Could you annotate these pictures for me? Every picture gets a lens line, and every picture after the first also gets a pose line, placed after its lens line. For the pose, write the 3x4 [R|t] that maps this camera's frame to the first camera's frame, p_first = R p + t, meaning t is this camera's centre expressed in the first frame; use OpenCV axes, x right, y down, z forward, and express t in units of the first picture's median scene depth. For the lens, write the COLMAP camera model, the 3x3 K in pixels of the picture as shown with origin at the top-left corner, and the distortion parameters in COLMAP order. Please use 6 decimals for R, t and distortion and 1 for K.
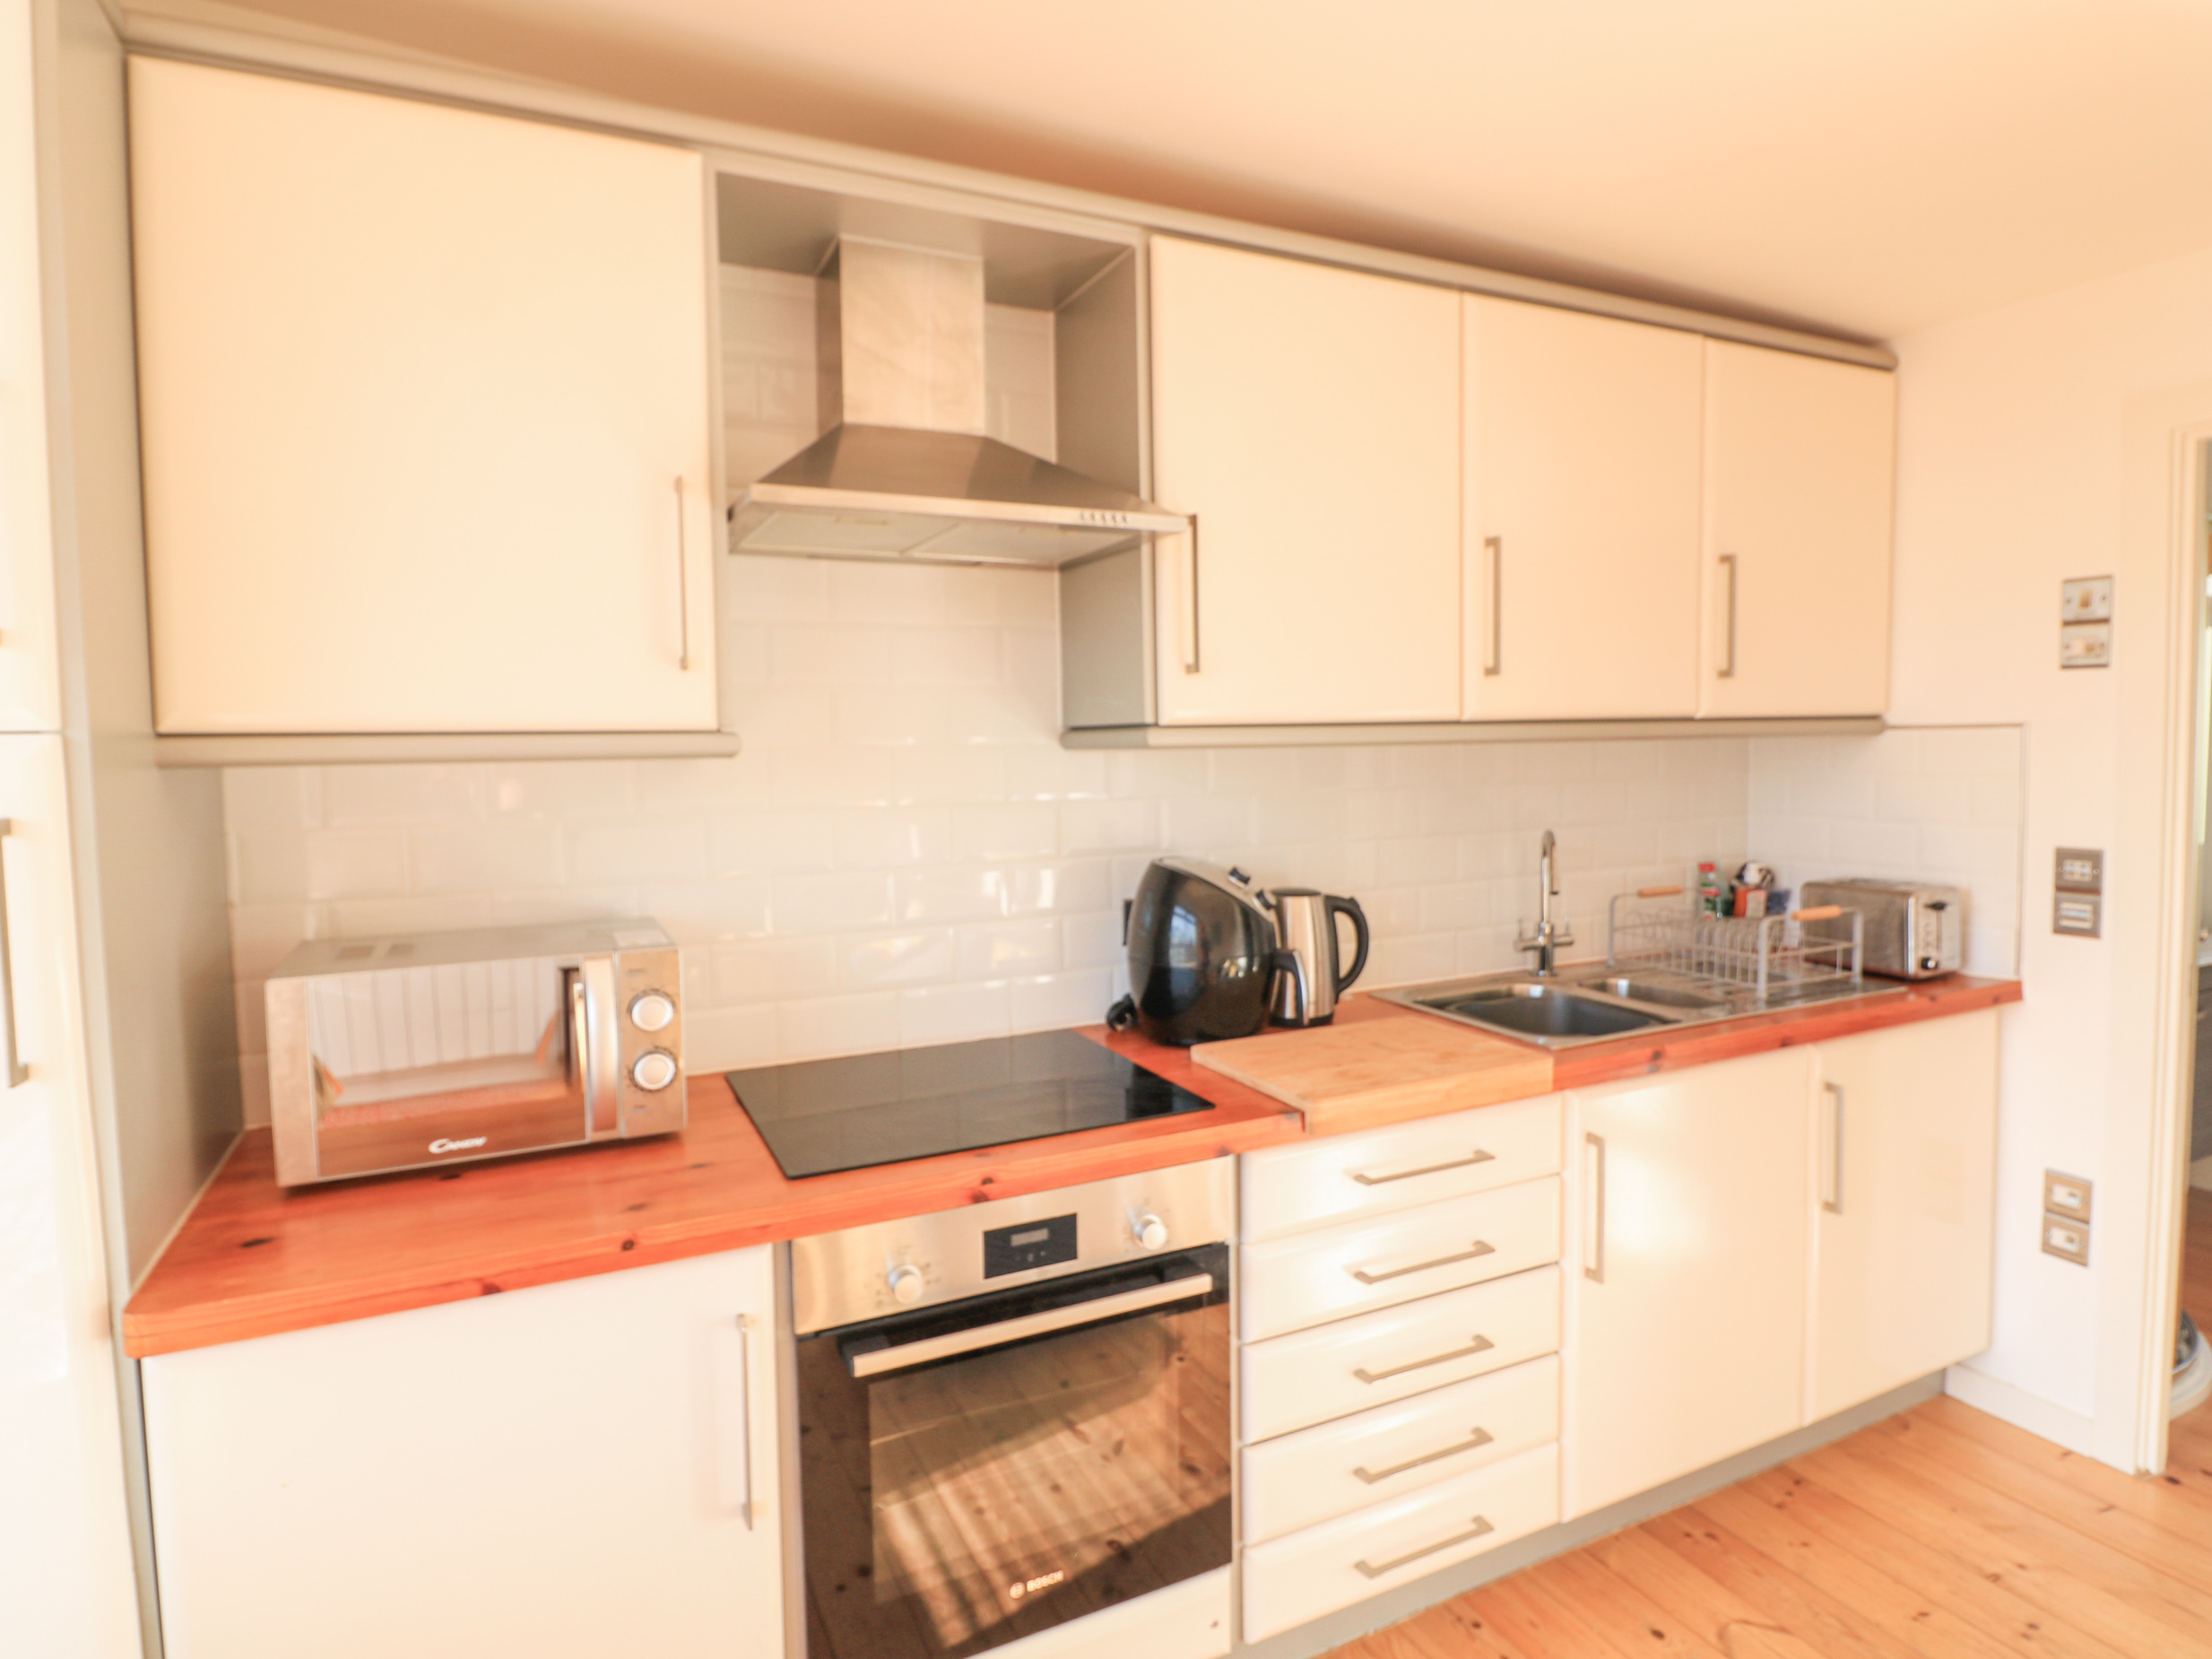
lens RADIAL K [[1226.9, 0, 1106.0], [0, 1226.9, 829.5], [0, 0, 1]] dist [-0.014233, -0.000194]
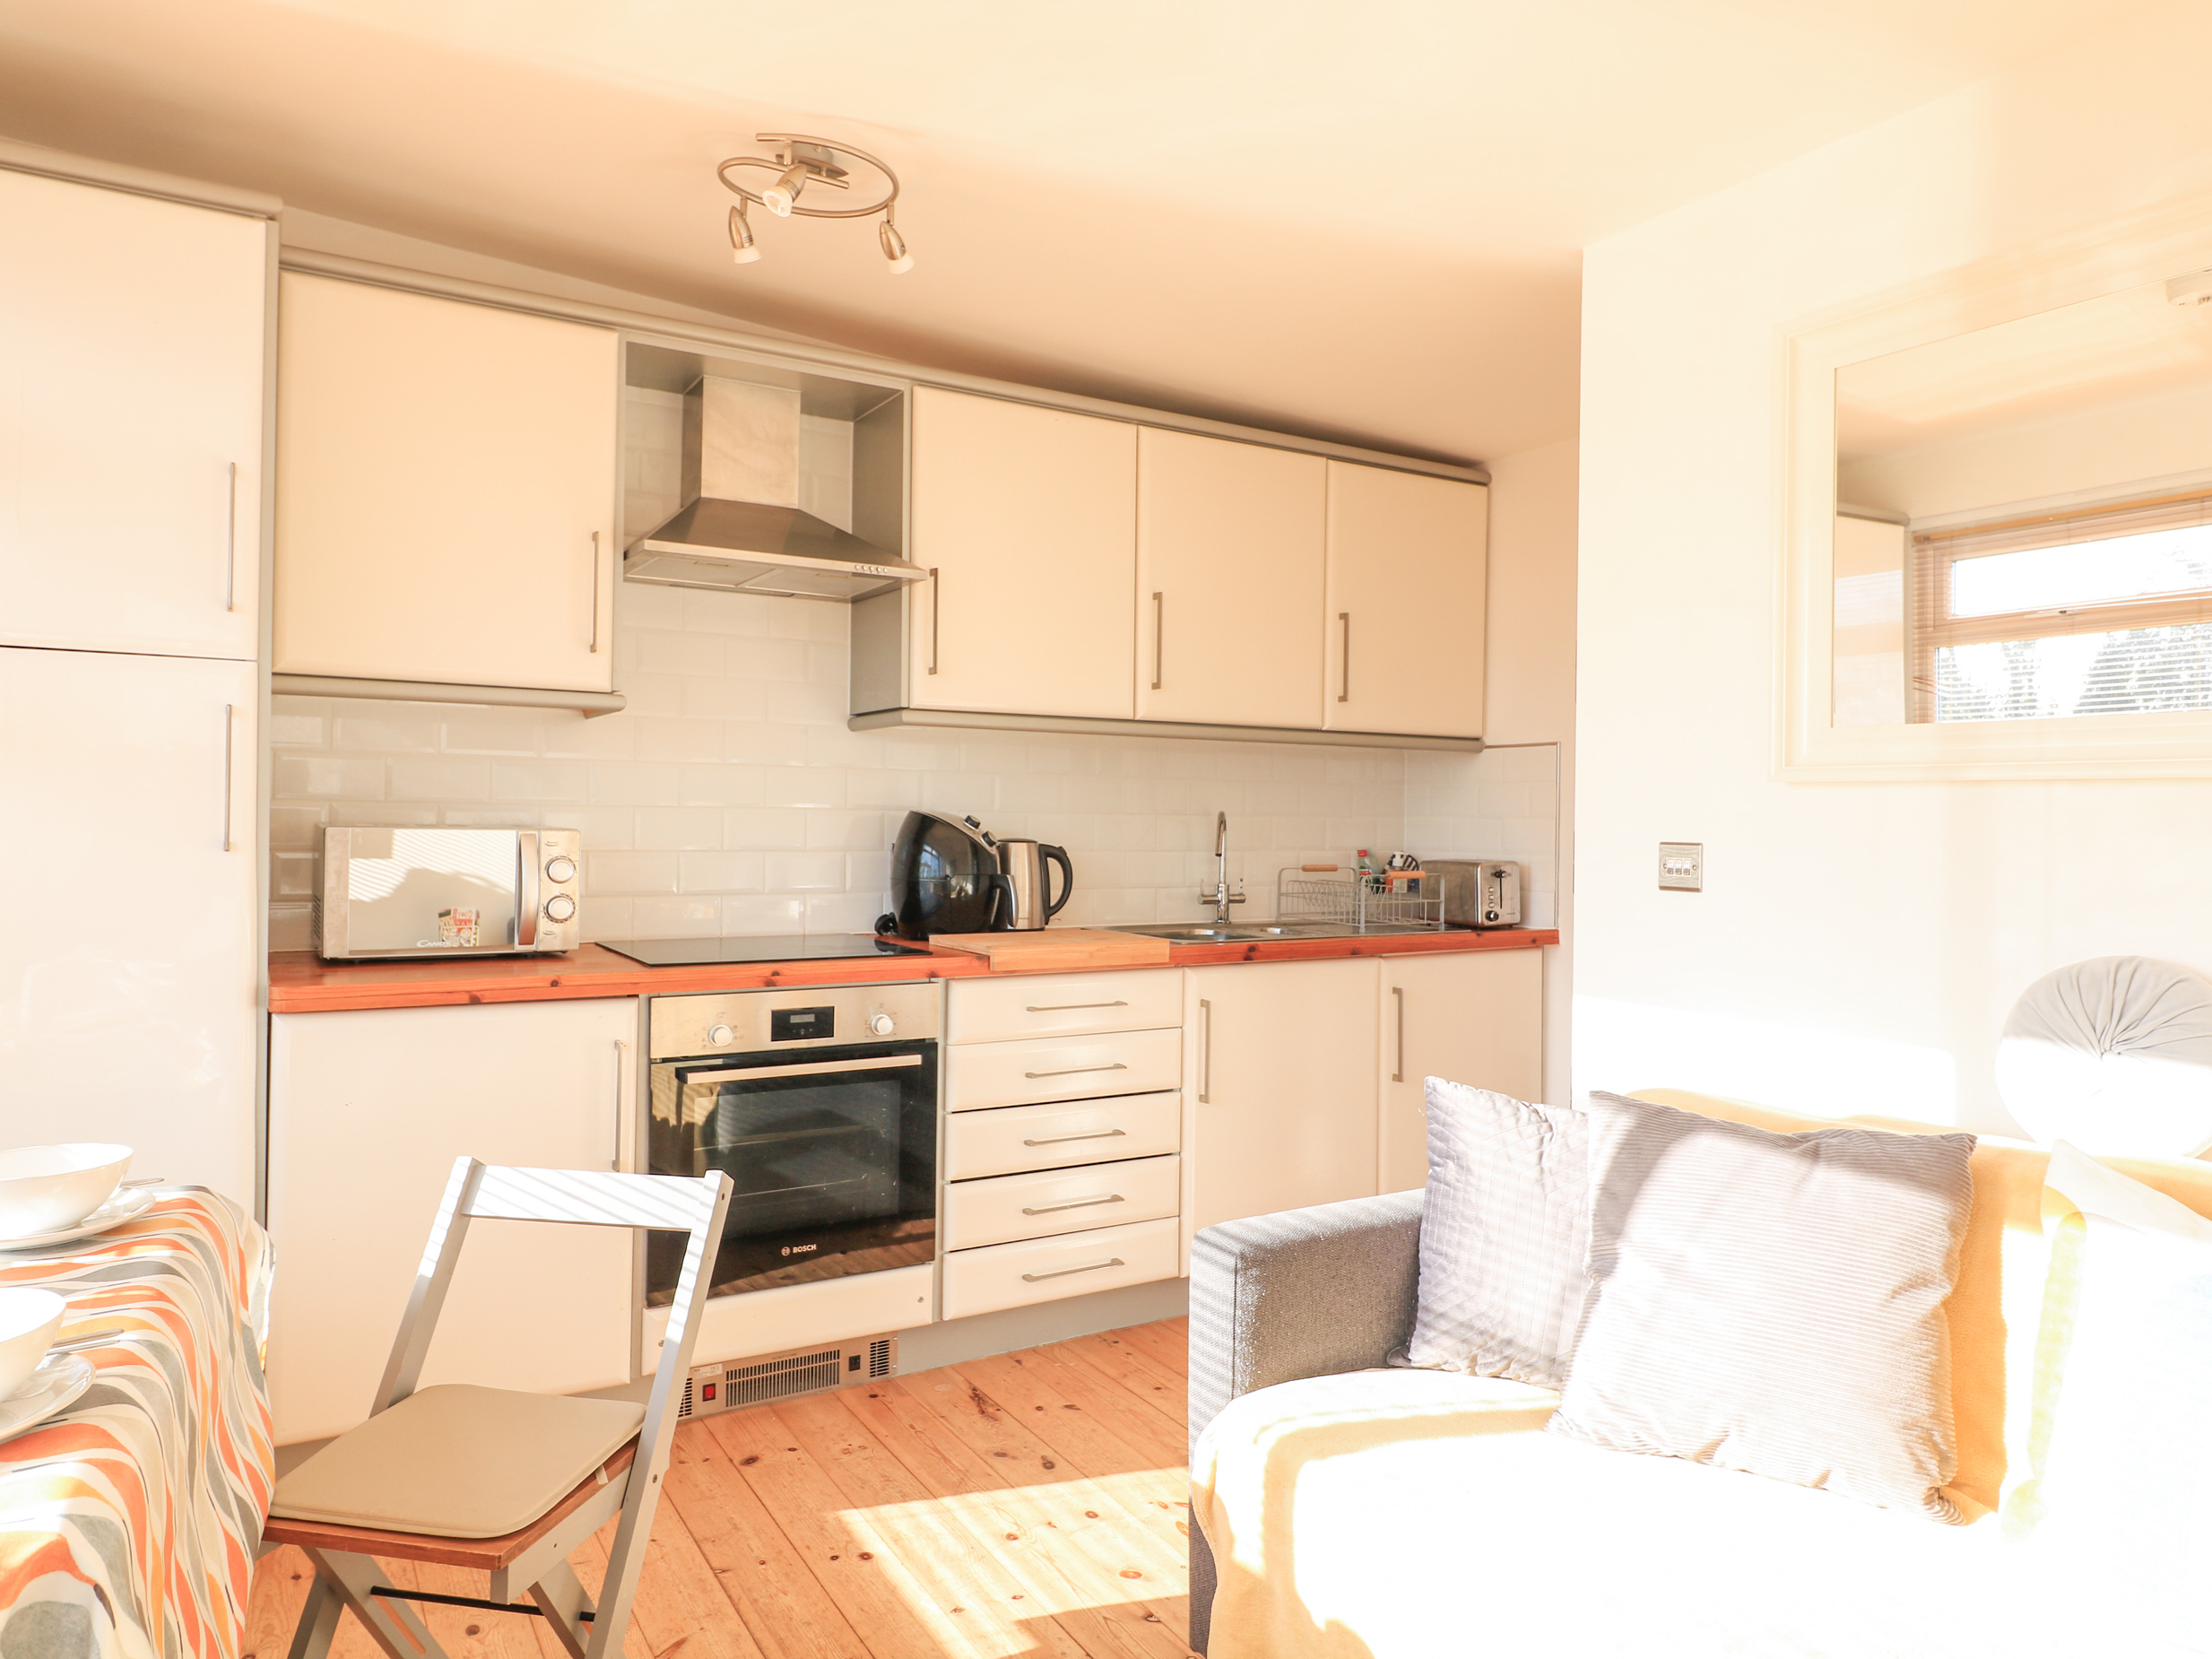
lens RADIAL K [[1443.2, 0, 1106.0], [0, 1443.2, 829.5], [0, 0, 1]] dist [-0.006239, -0.000807]
pose [[0.995264, 0.030437, 0.092316, 0.113037], [-0.024614, 0.997674, -0.063570, 0.152918], [-0.094036, 0.060996, 0.993698, -0.684172]]
